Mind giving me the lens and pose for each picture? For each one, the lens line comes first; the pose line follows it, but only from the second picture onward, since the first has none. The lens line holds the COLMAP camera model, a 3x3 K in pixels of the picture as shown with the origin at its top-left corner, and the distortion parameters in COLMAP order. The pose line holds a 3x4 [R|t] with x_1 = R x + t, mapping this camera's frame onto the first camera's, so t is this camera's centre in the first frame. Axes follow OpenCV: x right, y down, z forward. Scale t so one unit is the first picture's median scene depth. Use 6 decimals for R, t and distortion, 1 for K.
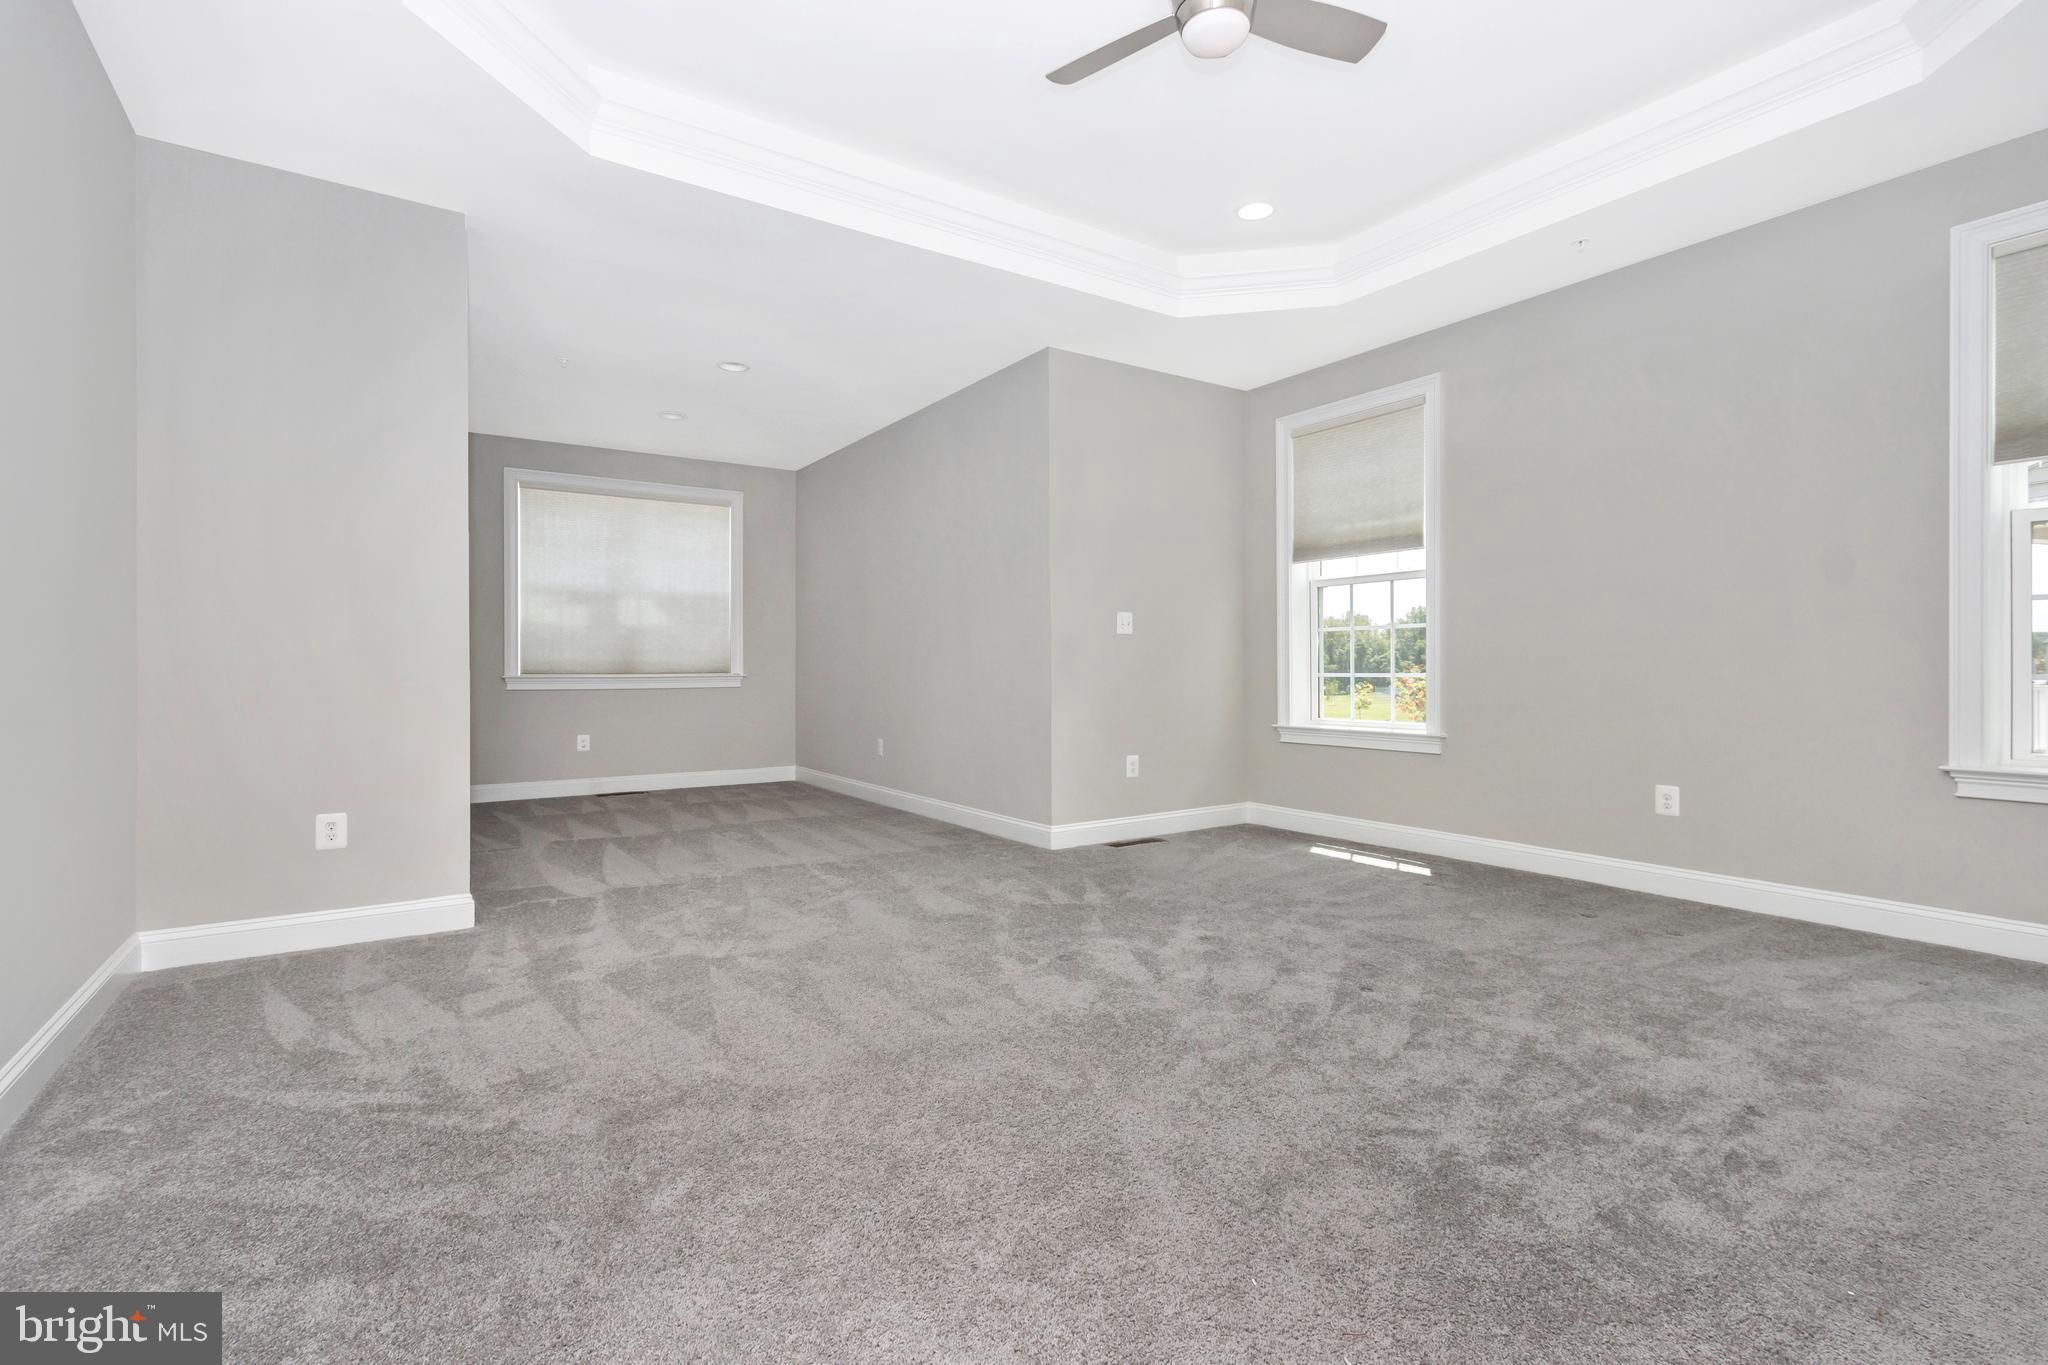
lens RADIAL K [[921.7, 0, 1032.2], [0, 921.7, 666.3], [0, 0, 1]] dist [-0.000363, 0.000281]
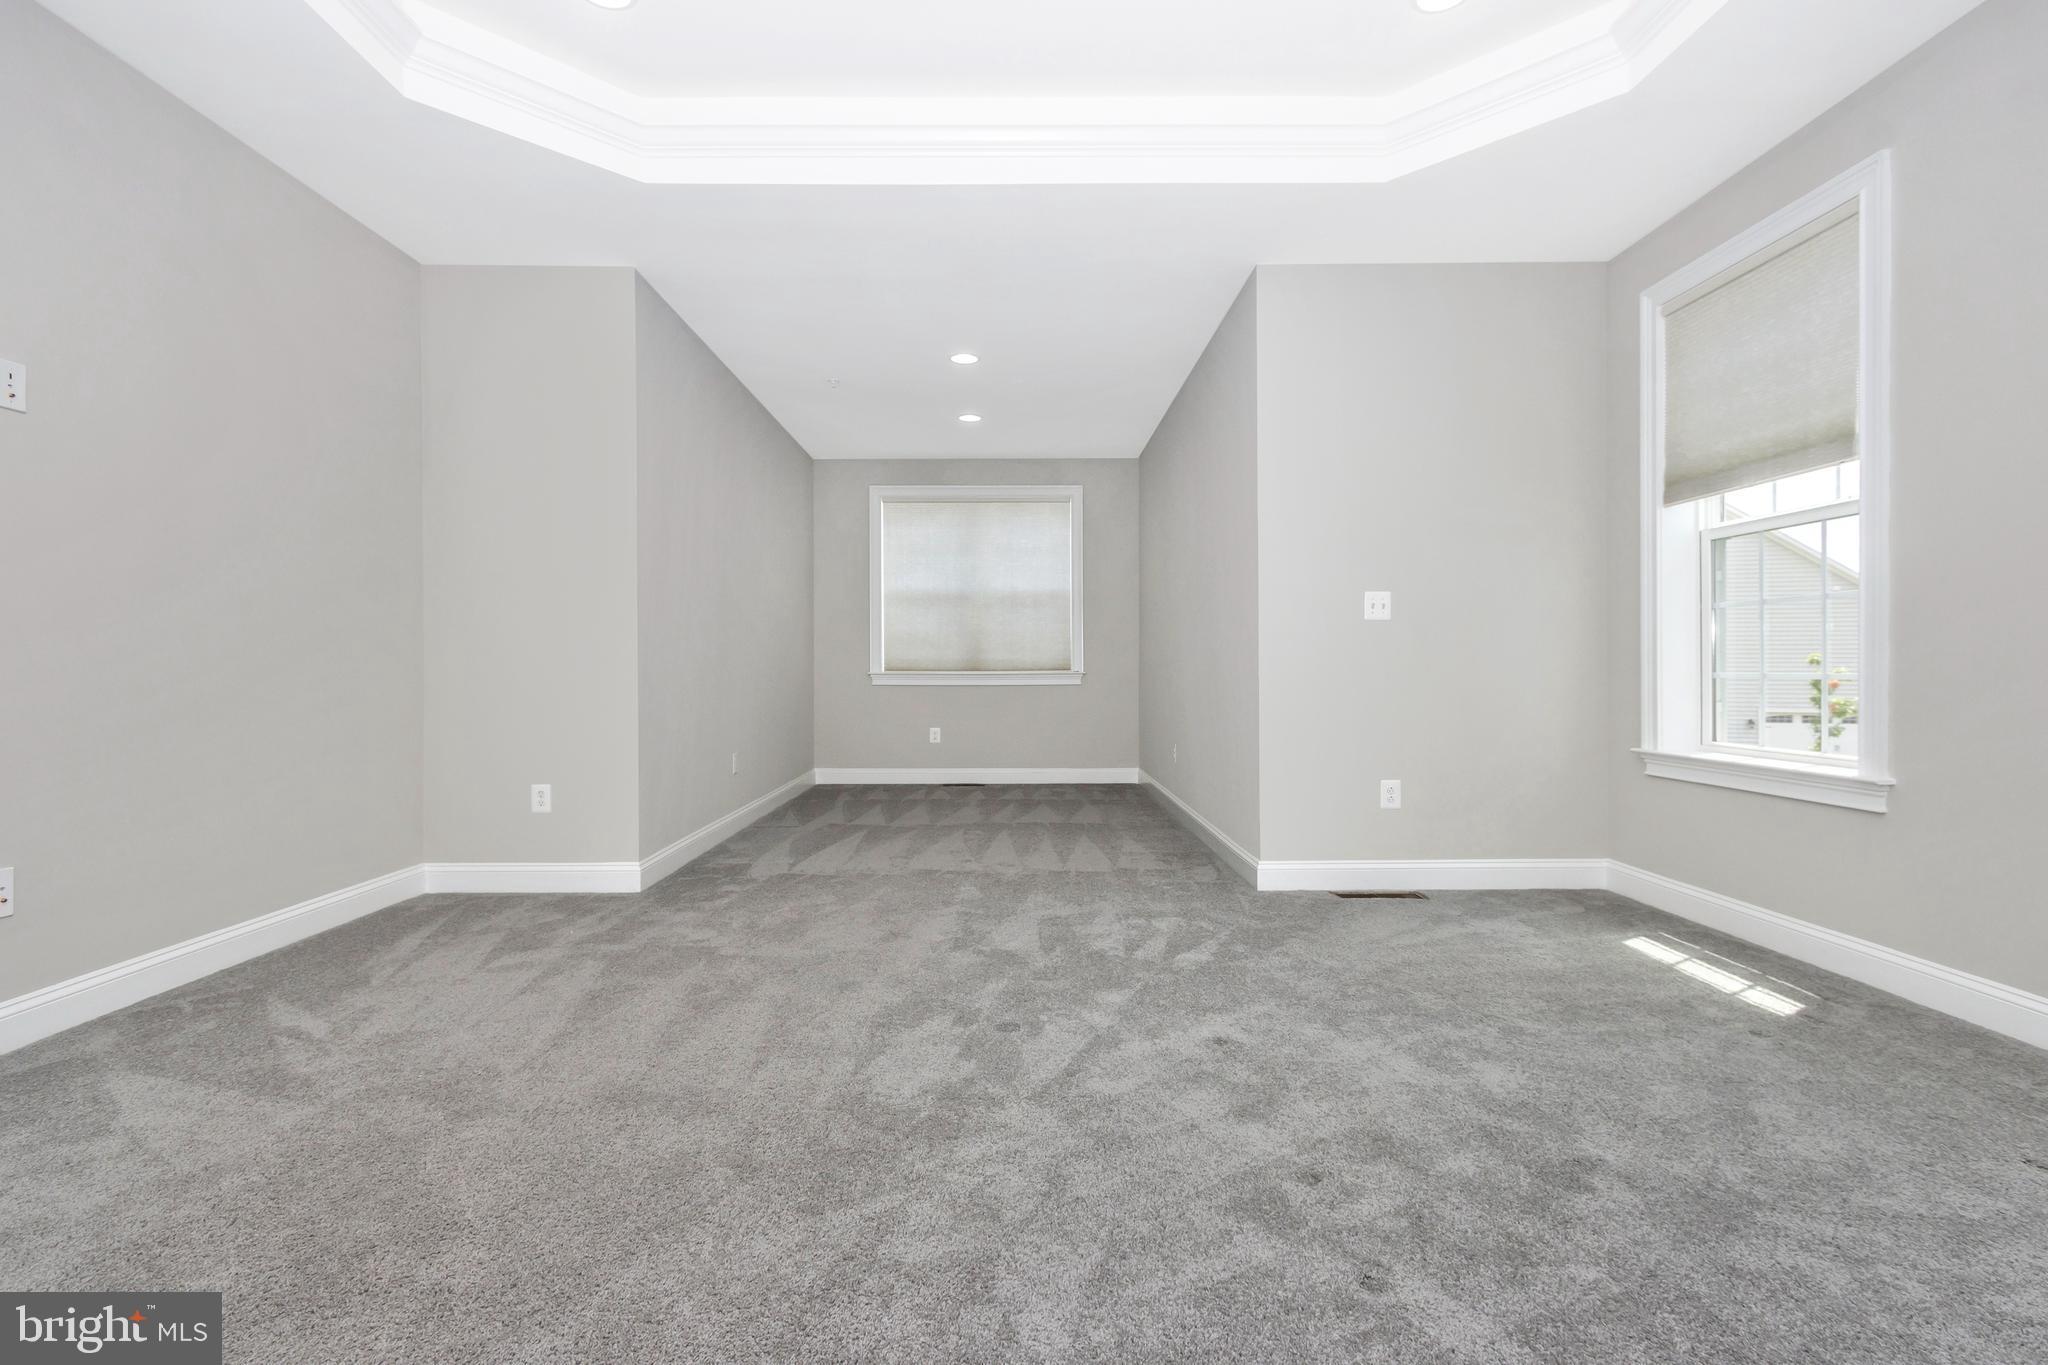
lens RADIAL K [[947.6, 0, 1039.6], [0, 947.6, 664.8], [0, 0, 1]] dist [0.012098, 0.000466]
pose [[0.836449, -0.000759, -0.548044, 0.322043], [0.001086, 0.999999, 0.000272, 0.001741], [0.548044, -0.000823, 0.836449, 0.207551]]
